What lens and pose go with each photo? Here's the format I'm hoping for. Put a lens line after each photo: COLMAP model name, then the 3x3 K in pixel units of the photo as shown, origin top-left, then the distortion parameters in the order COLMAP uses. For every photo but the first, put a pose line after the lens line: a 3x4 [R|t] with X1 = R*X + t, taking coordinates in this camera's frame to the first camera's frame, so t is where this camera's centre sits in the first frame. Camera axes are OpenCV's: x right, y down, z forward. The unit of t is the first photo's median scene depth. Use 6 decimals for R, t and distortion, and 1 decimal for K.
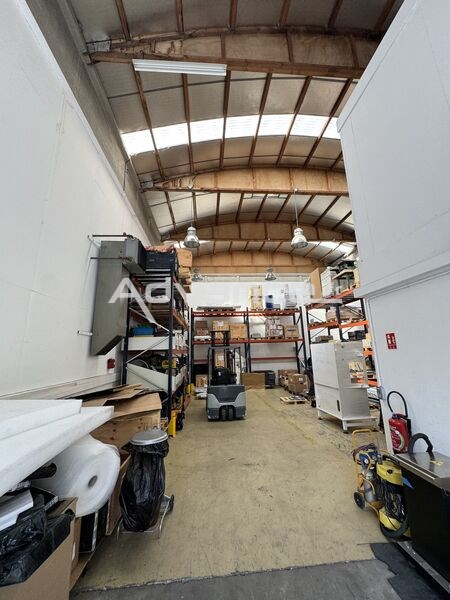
lens RADIAL K [[239.0, 0, 225.1], [0, 239.0, 298.7], [0, 0, 1]] dist [0.000346, -0.000274]
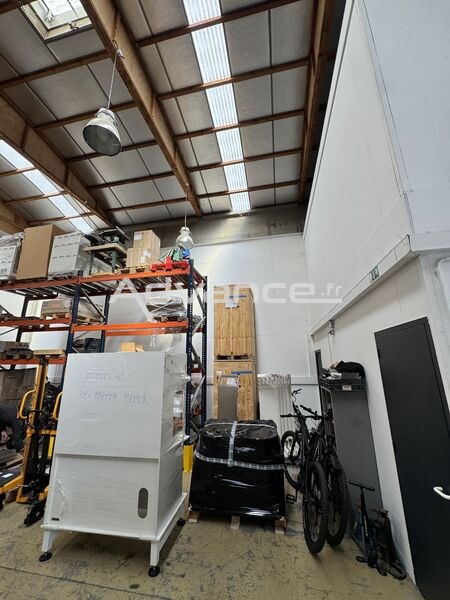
lens RADIAL K [[239.0, 0, 225.1], [0, 239.0, 298.7], [0, 0, 1]] dist [0.000346, -0.000274]
pose [[0.280030, 0.264679, 0.922783, 0.017187], [-0.201807, 0.955992, -0.212963, 0.096844], [-0.938540, -0.126588, 0.321121, 0.454750]]
